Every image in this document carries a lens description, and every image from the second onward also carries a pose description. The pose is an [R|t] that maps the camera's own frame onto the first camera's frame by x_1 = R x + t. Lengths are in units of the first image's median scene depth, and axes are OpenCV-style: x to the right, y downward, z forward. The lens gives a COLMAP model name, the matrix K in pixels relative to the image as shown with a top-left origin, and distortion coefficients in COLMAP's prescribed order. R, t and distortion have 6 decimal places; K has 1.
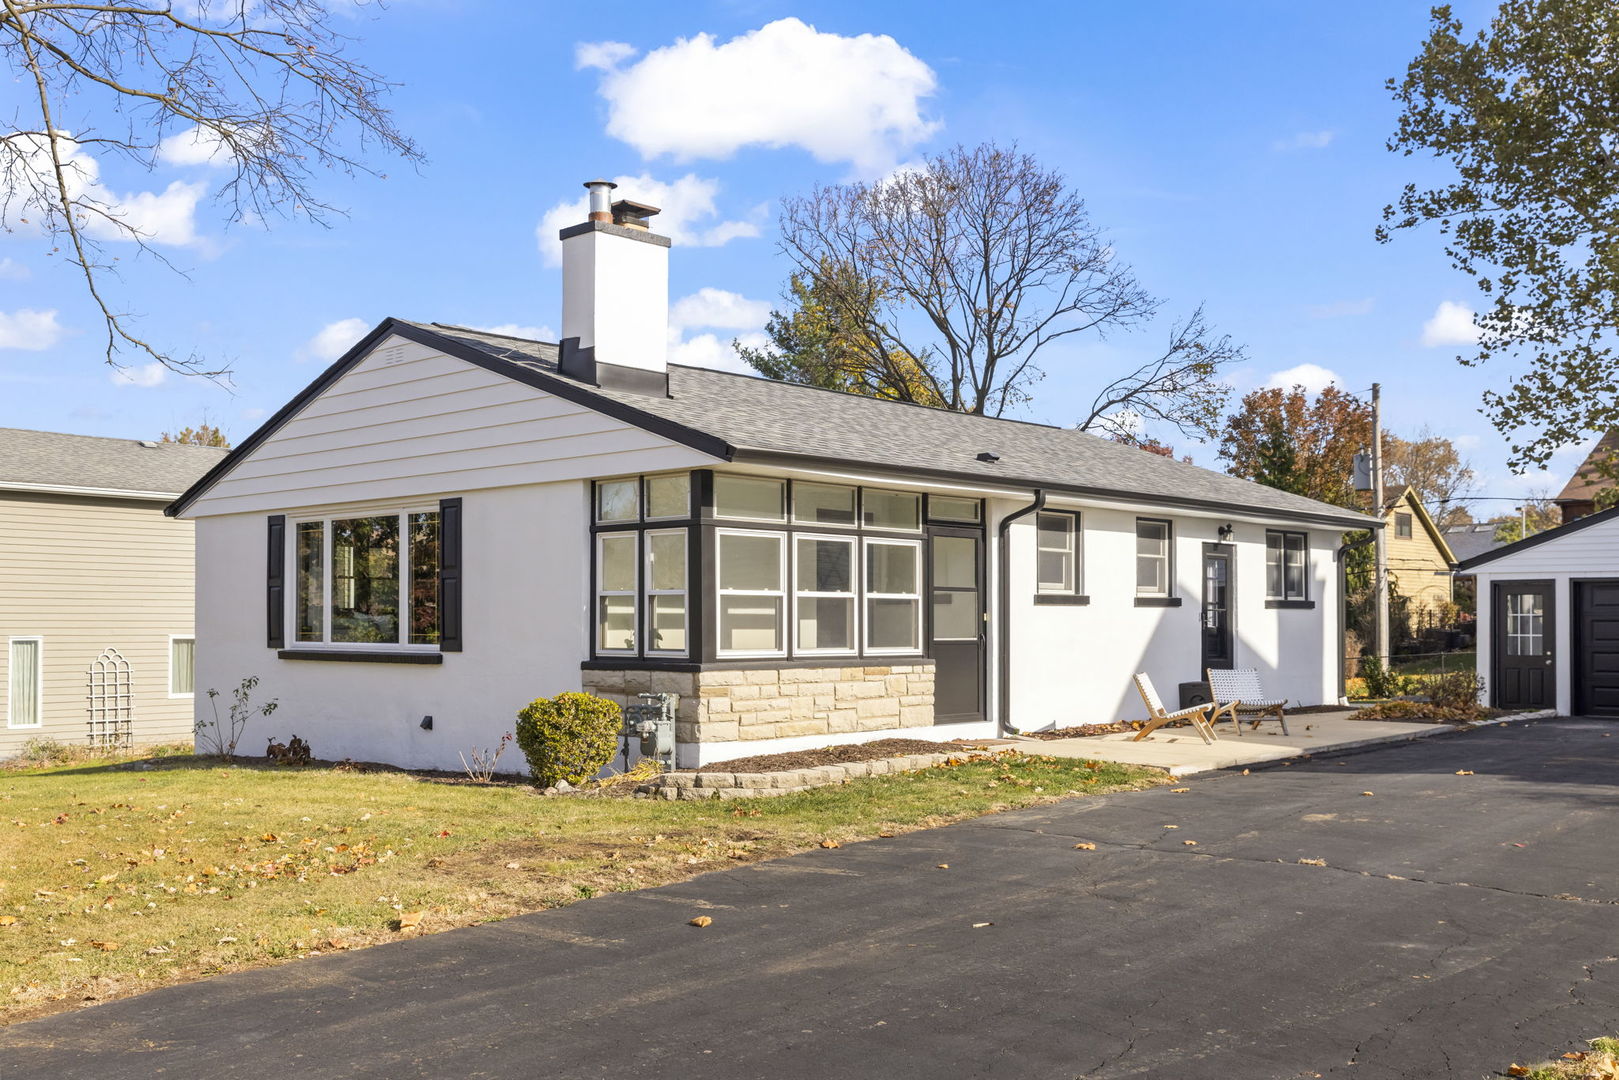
lens RADIAL K [[1497.5, 0, 809.5], [0, 1497.5, 540.0], [0, 0, 1]] dist [0.000142, 0.000566]
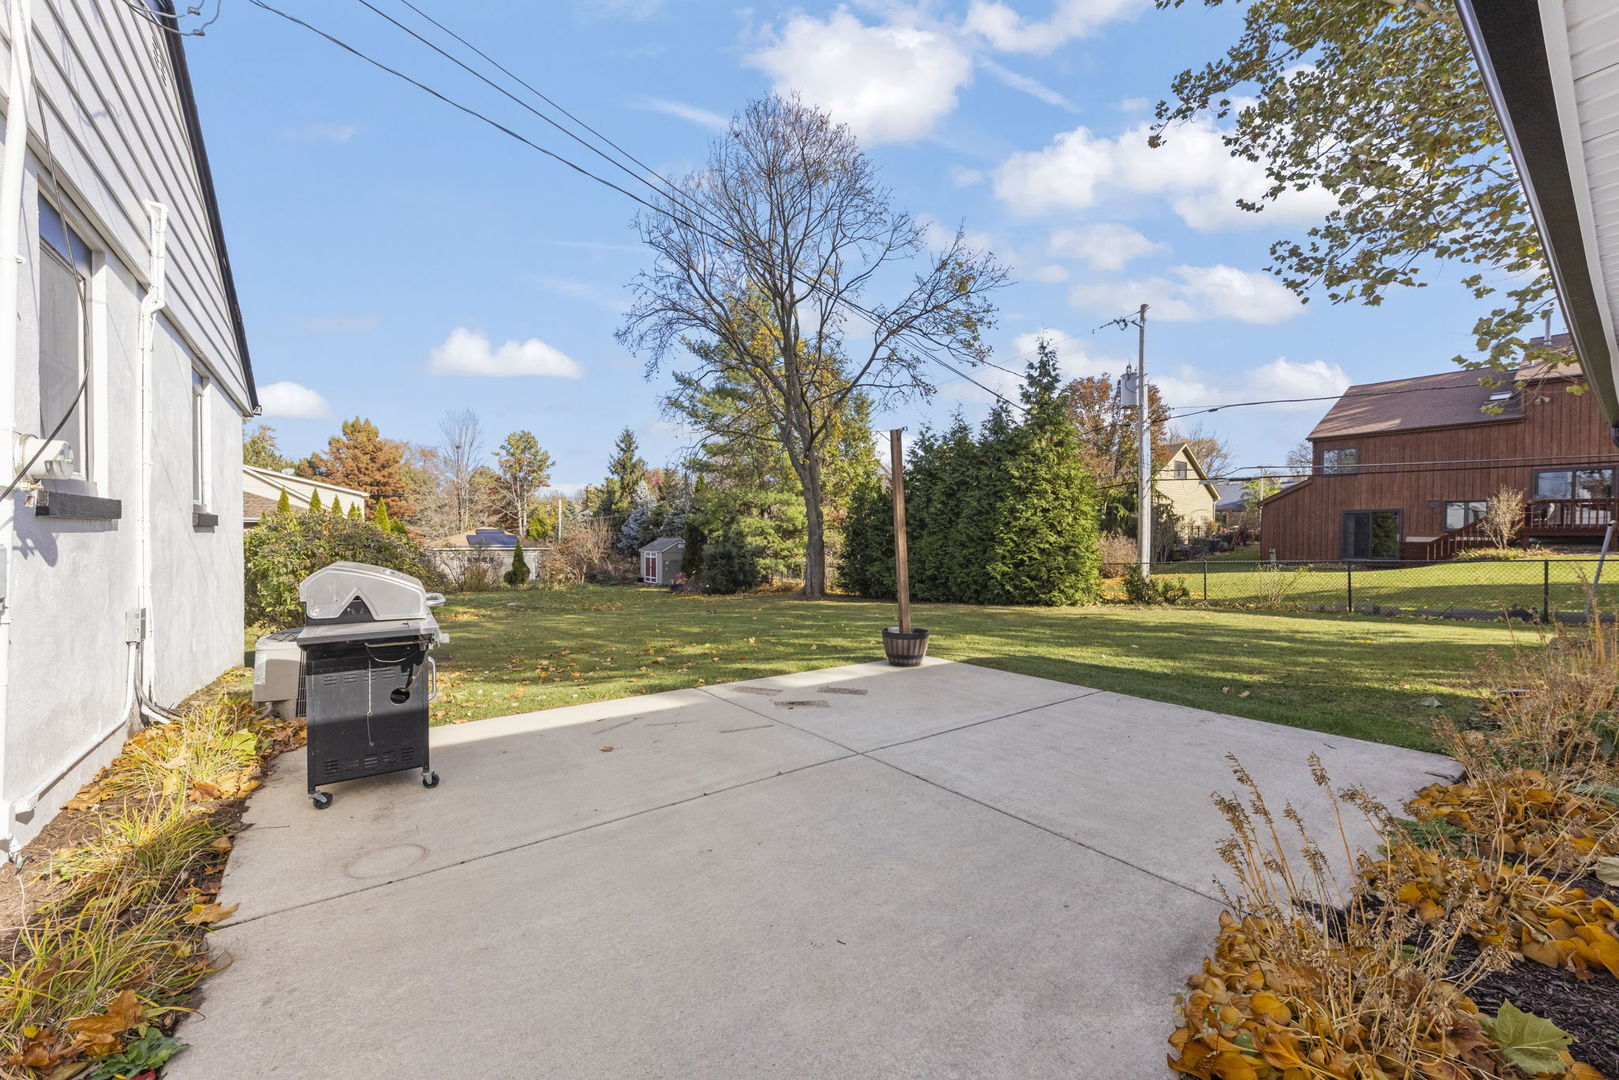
lens RADIAL K [[623.4, 0, 814.8], [0, 623.4, 527.6], [0, 0, 1]] dist [0.023608, -0.011348]
pose [[0.987351, 0.007712, -0.158361, 0.219597], [-0.000423, 0.998941, 0.046009, 0.032461], [0.158548, -0.045360, 0.986309, 0.519171]]
